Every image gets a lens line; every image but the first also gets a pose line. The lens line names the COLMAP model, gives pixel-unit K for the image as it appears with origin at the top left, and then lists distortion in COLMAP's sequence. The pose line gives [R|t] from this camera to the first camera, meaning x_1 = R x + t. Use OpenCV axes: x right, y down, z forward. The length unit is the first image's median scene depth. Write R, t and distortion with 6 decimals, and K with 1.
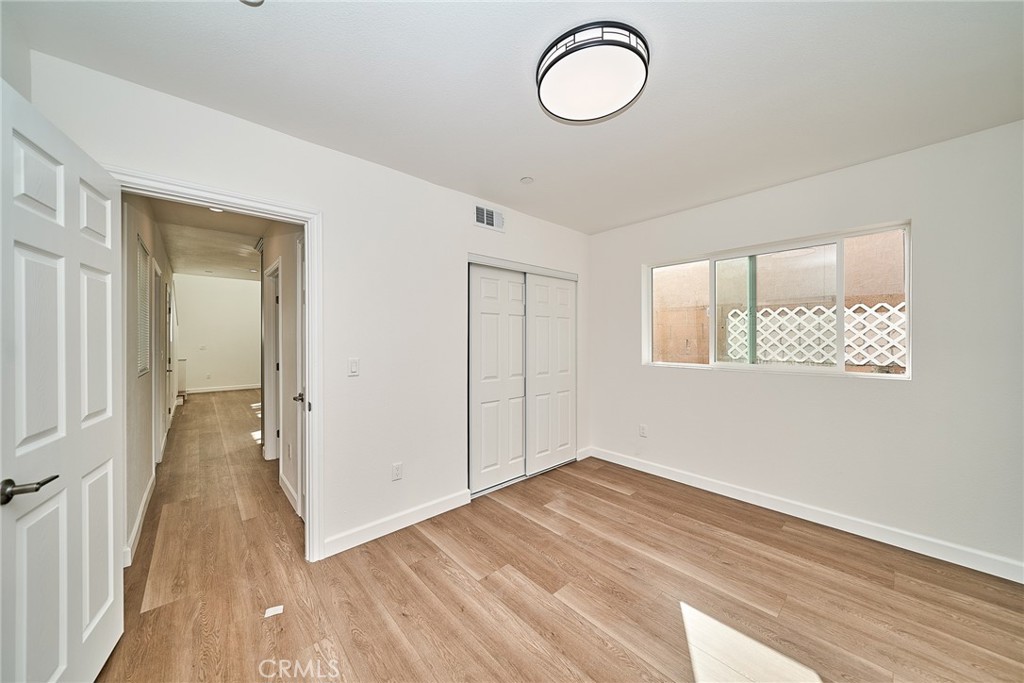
lens RADIAL K [[350.8, 0, 505.9], [0, 350.8, 339.0], [0, 0, 1]] dist [-0.000665, -0.000182]
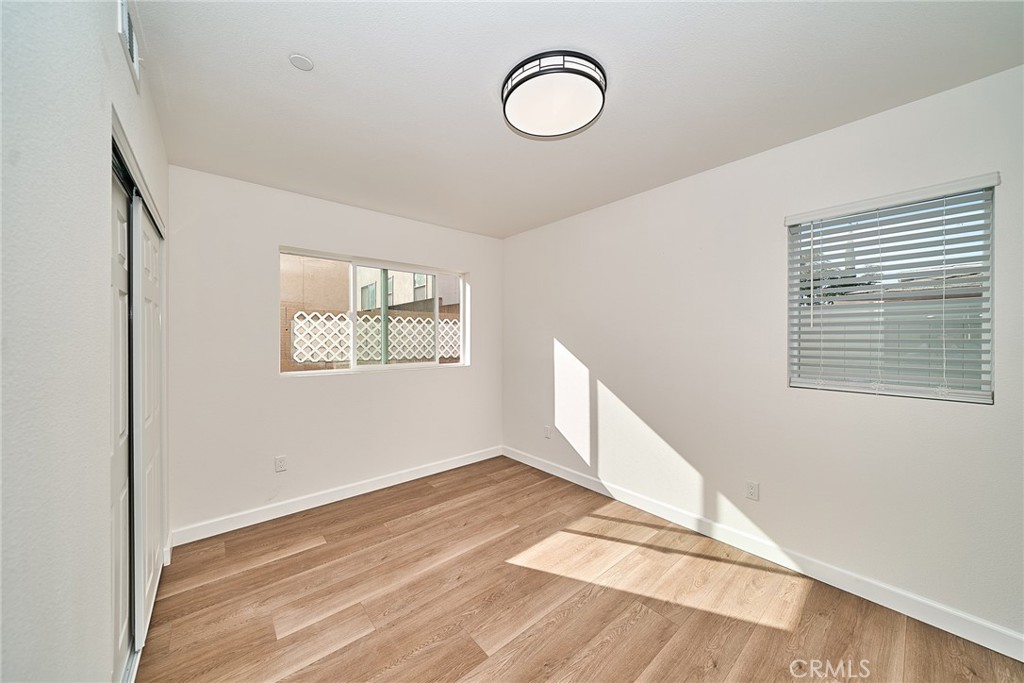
lens RADIAL K [[350.8, 0, 505.9], [0, 350.8, 339.0], [0, 0, 1]] dist [-0.000665, -0.000182]
pose [[0.028694, -0.002045, 0.999586, -0.487296], [0.004362, 0.999989, 0.001920, -0.011865], [-0.999579, 0.004305, 0.028703, 0.664418]]
